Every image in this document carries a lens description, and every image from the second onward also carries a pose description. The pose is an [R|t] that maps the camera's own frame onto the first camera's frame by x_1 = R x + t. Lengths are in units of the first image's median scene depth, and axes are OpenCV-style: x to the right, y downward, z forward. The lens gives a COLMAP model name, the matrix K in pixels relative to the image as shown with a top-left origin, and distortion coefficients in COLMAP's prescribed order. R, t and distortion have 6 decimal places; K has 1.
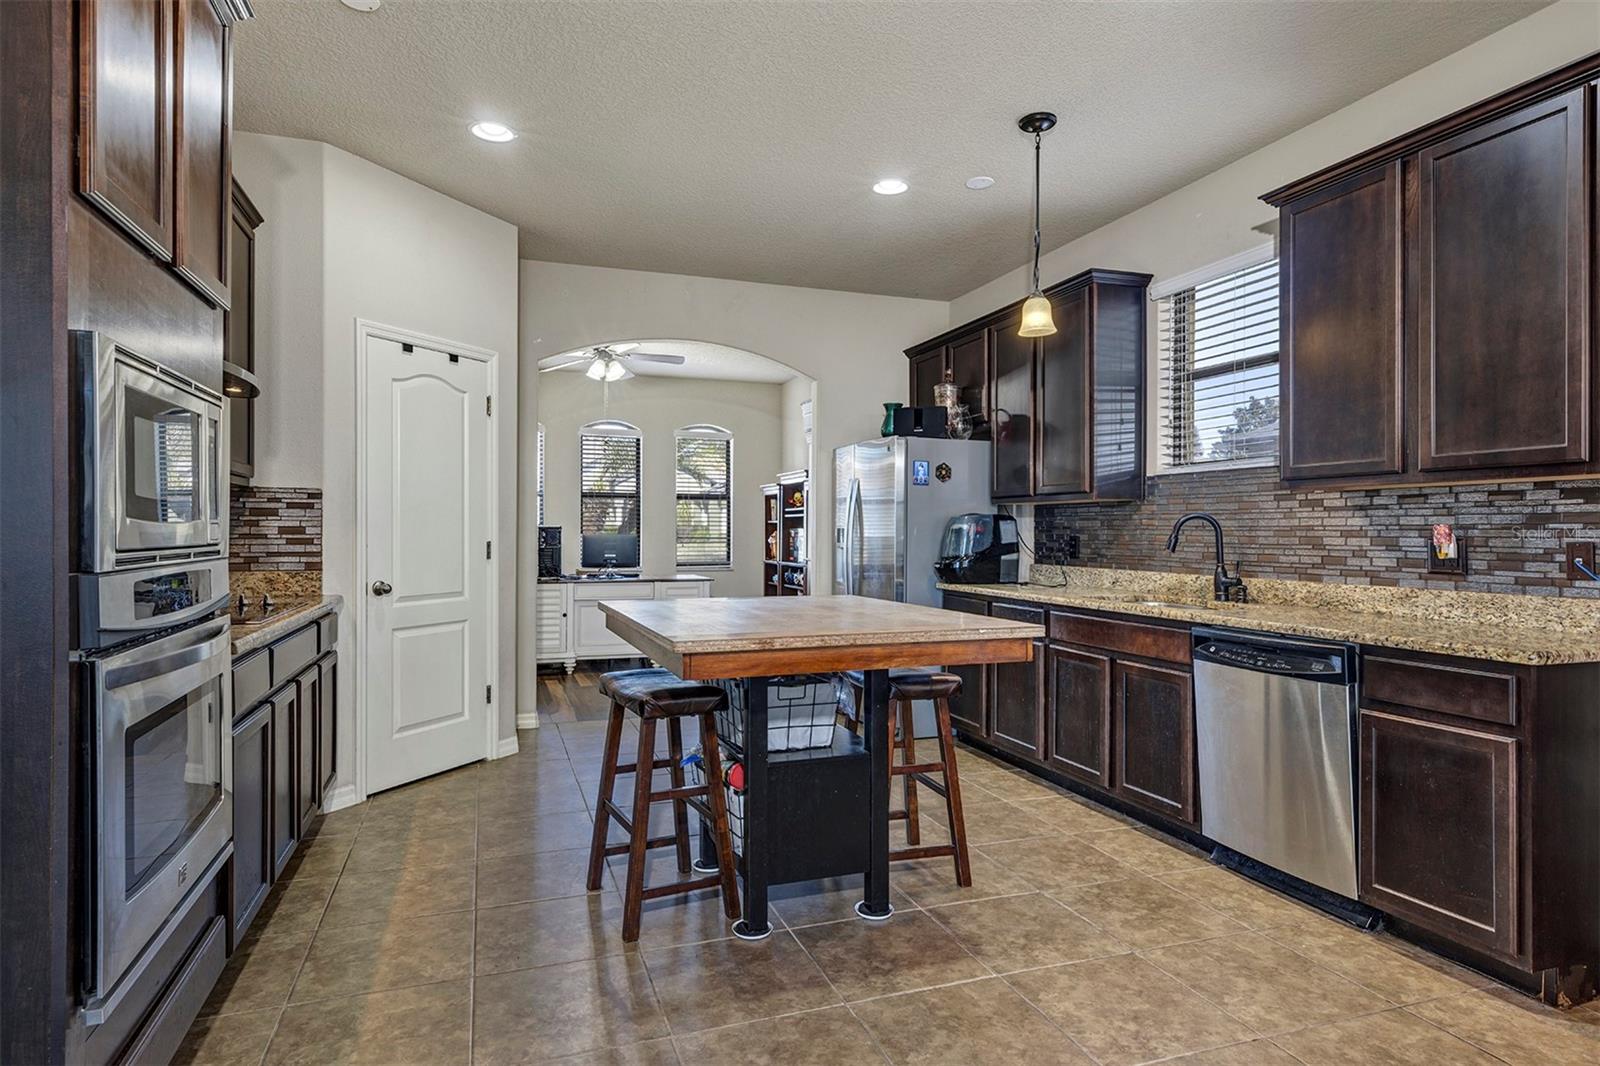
lens RADIAL K [[907.1, 0, 800.0], [0, 907.1, 533.0], [0, 0, 1]] dist [0.001158, 0.000265]
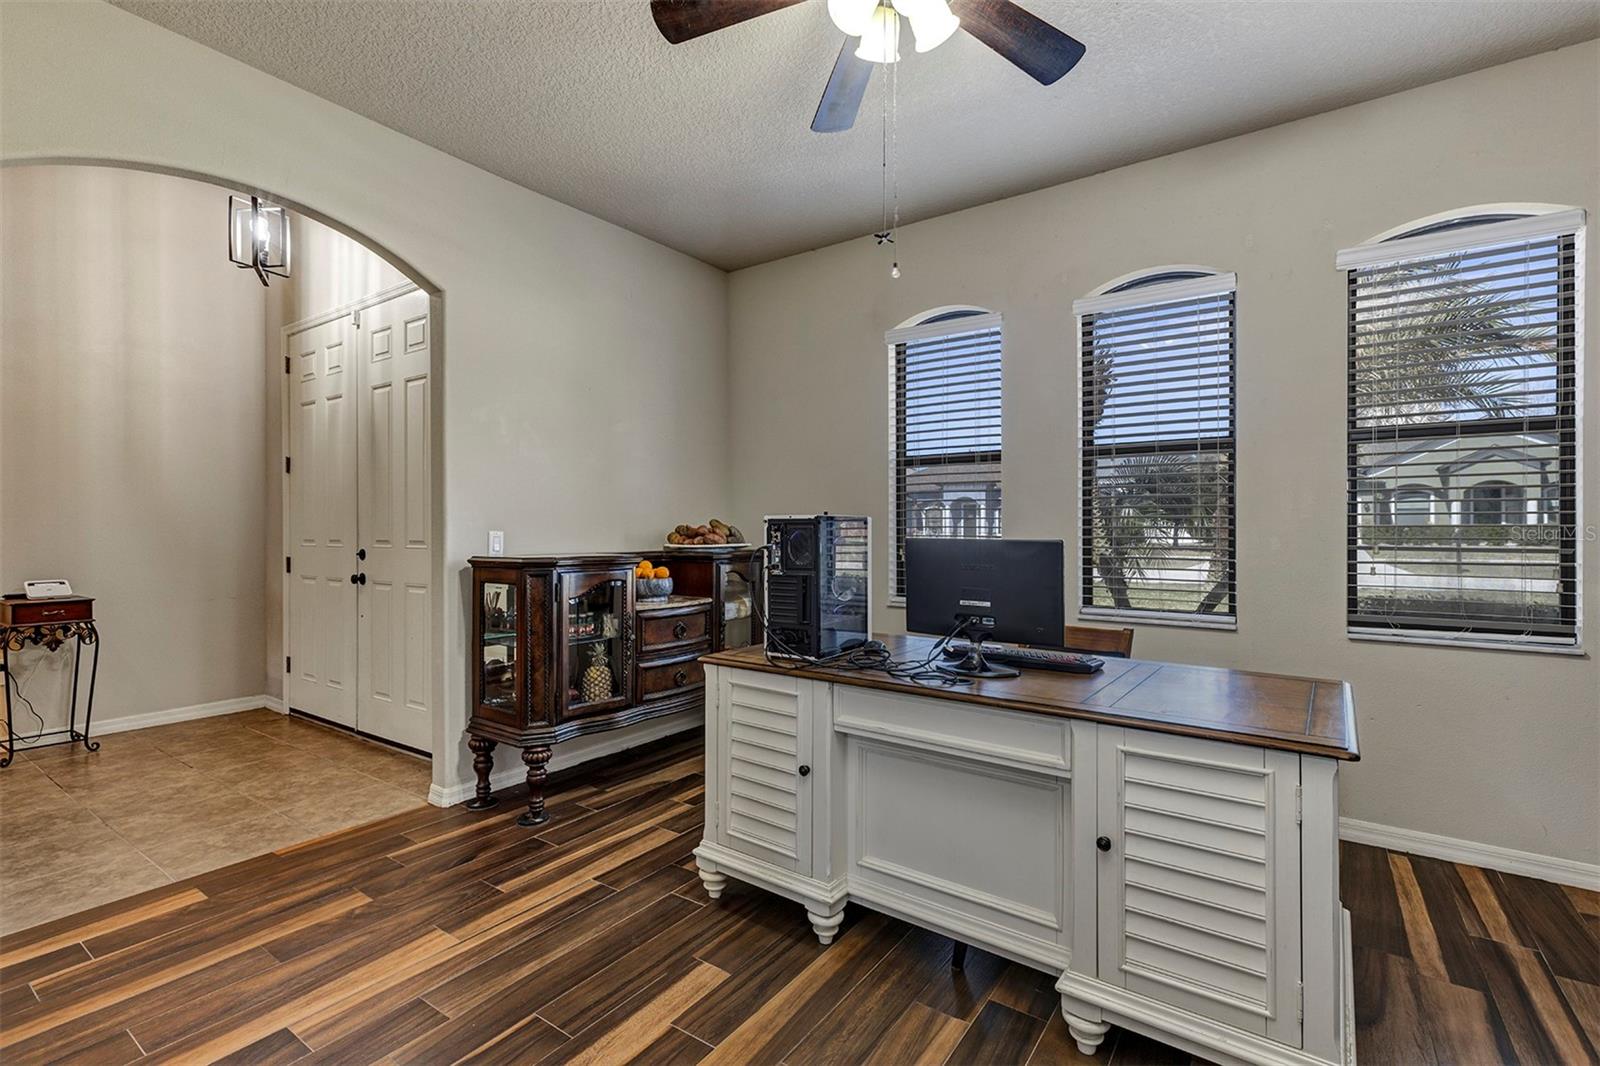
lens RADIAL K [[728.9, 0, 795.0], [0, 728.9, 528.4], [0, 0, 1]] dist [0.007870, 0.000093]
pose [[0.578603, -0.003952, -0.815600, -0.050008], [-0.000068, 0.999988, -0.004894, -0.001786], [0.815609, 0.002887, 0.578596, 1.257166]]
